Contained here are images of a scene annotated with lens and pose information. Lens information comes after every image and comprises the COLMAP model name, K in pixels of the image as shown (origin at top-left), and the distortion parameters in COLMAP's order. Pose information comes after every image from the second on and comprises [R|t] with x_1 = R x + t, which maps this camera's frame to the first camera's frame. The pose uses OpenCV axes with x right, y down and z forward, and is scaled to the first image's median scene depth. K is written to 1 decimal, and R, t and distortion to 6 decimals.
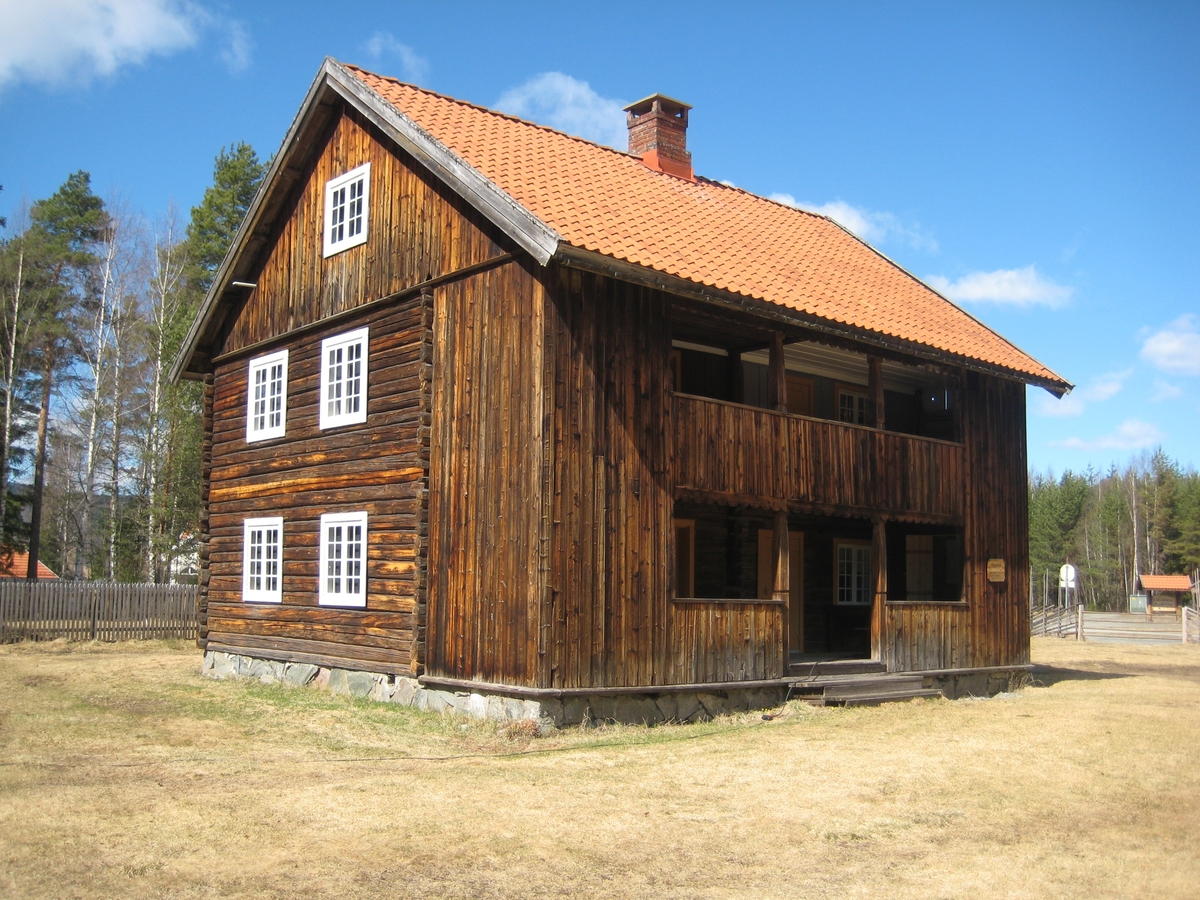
lens RADIAL K [[1250.5, 0, 600.0], [0, 1250.5, 450.0], [0, 0, 1]] dist [-0.164612, 0.173994]
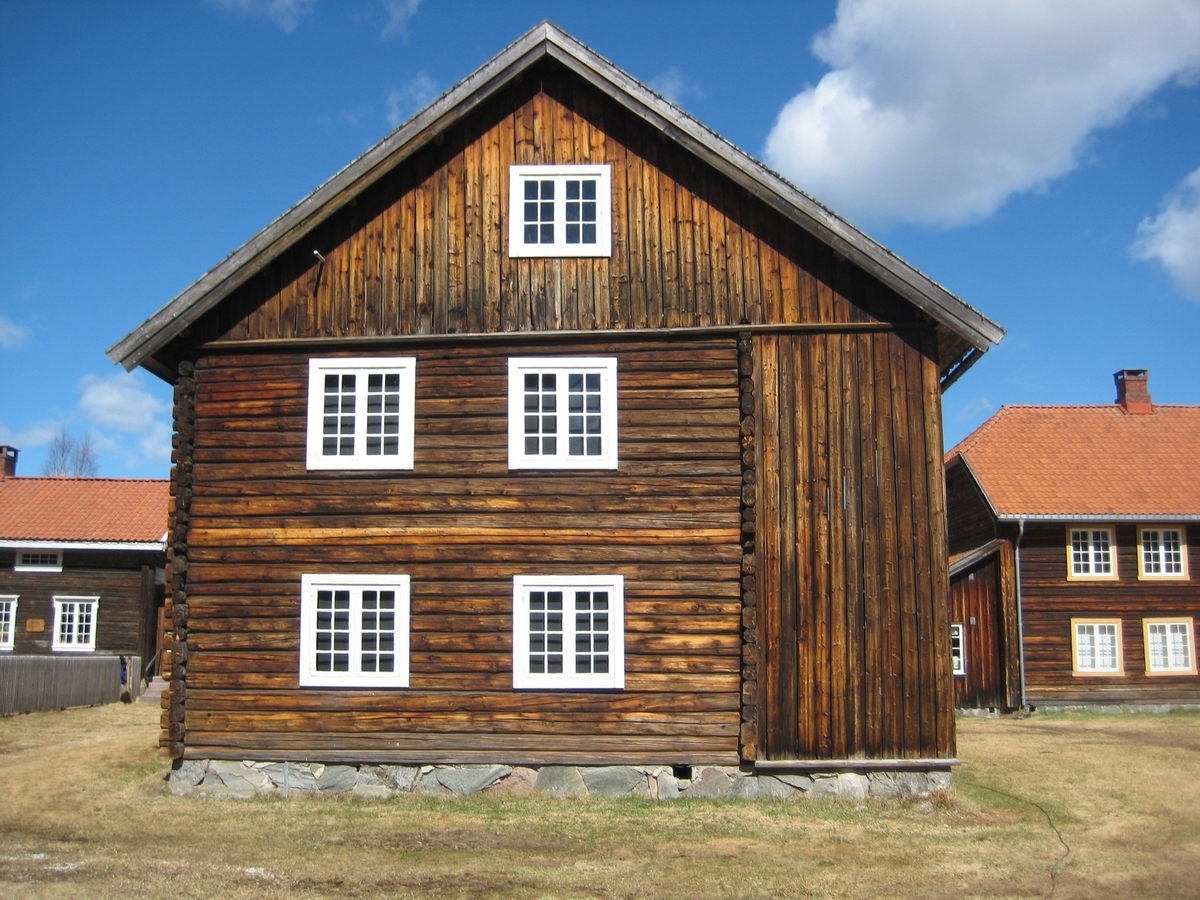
lens RADIAL K [[1250.5, 0, 600.0], [0, 1250.5, 450.0], [0, 0, 1]] dist [-0.164612, 0.173994]
pose [[0.672325, 0.103983, 0.732917, -0.855518], [-0.071793, 0.994577, -0.075249, 0.030584], [-0.736767, -0.002027, 0.676144, 0.451626]]
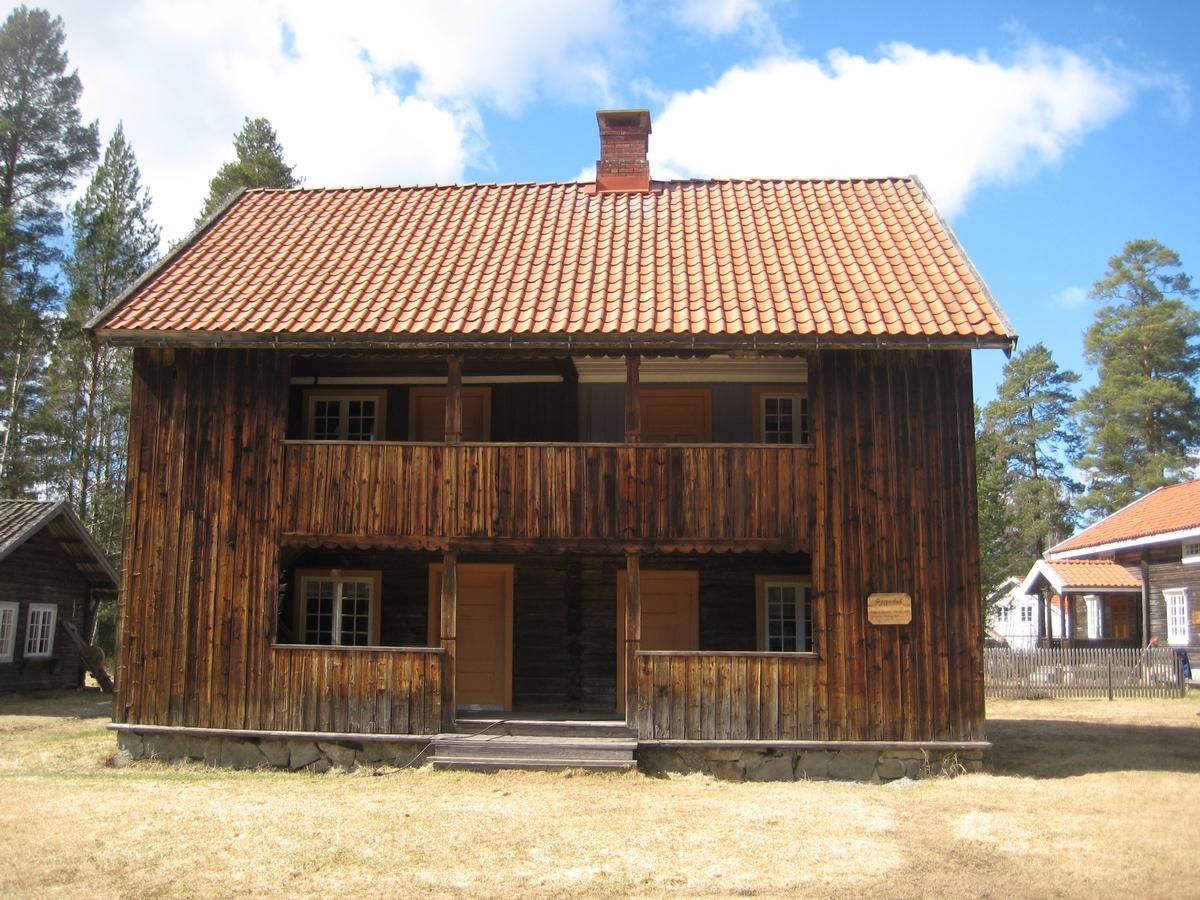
lens RADIAL K [[1250.5, 0, 600.0], [0, 1250.5, 450.0], [0, 0, 1]] dist [-0.164612, 0.173994]
pose [[0.711716, -0.126758, -0.690936, 0.876060], [0.082037, 0.991853, -0.097460, 0.075241], [0.697660, 0.012682, 0.716316, 0.430065]]
